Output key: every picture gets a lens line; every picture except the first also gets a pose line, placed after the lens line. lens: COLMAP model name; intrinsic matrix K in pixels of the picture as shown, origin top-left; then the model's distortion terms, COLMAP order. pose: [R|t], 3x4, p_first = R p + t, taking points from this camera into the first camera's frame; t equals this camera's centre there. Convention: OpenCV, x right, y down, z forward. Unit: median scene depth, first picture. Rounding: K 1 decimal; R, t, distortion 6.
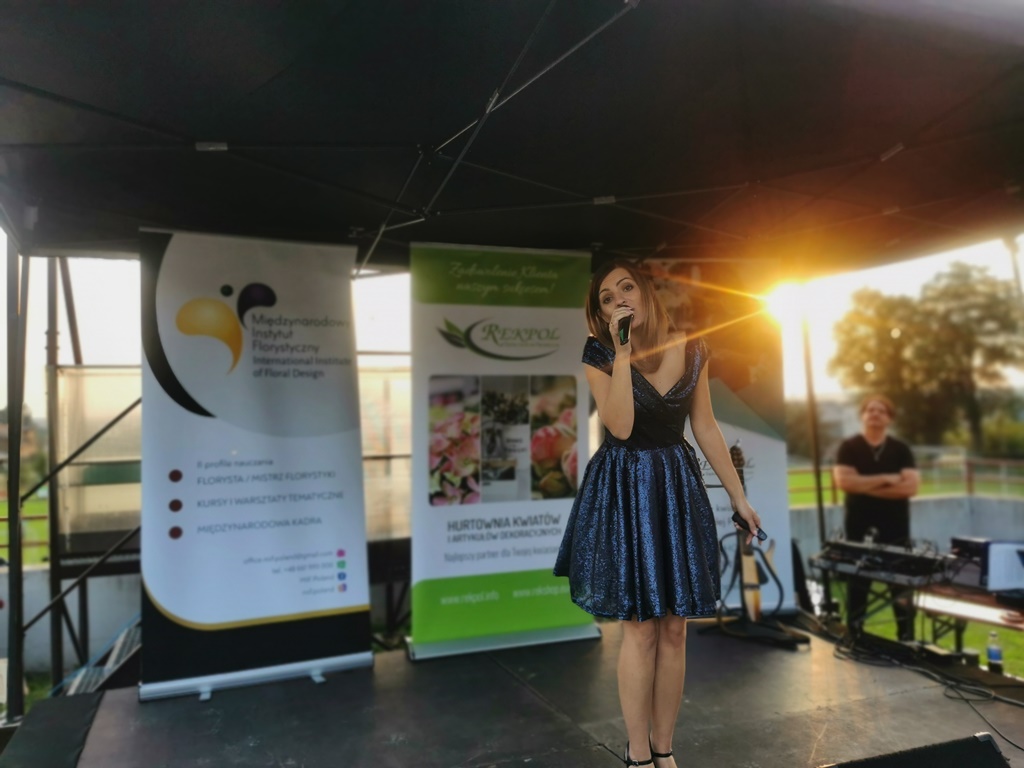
lens RADIAL K [[804.9, 0, 500.2], [0, 804.9, 384.6], [0, 0, 1]] dist [0.047888, -0.068123]
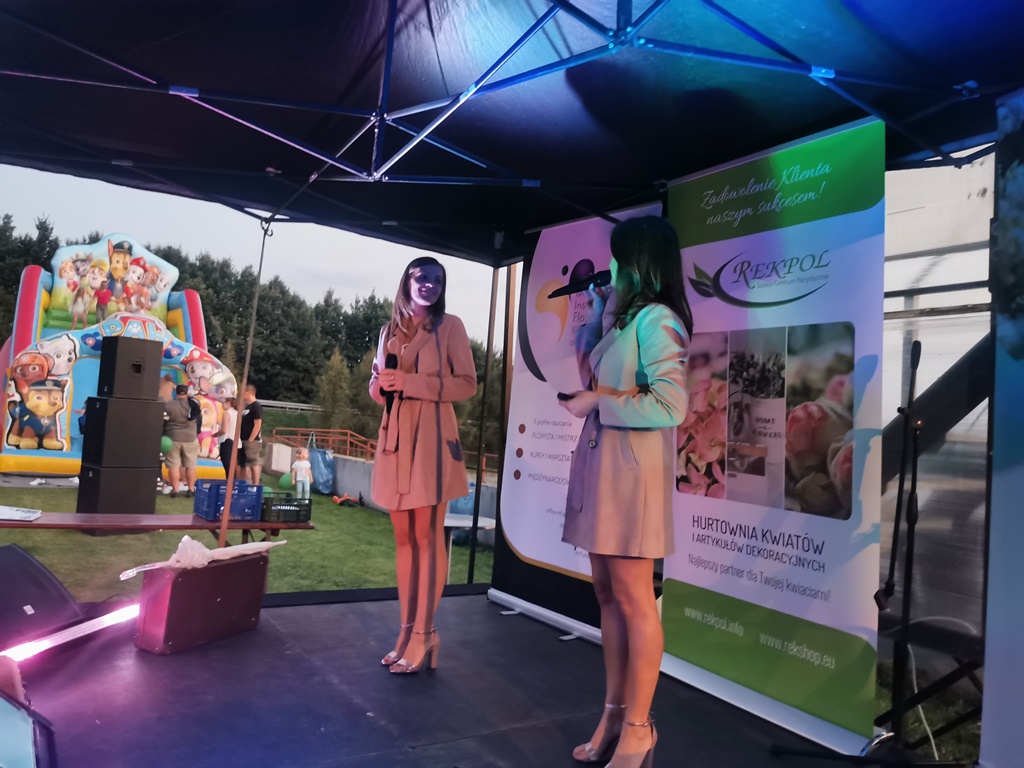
lens RADIAL K [[804.9, 0, 497.1], [0, 804.9, 385.9], [0, 0, 1]] dist [0.047888, -0.068123]
pose [[0.167077, -0.004336, -0.985934, 0.700687], [-0.019987, 0.999770, -0.007784, 0.051373], [0.985741, 0.021006, 0.166952, 0.672688]]
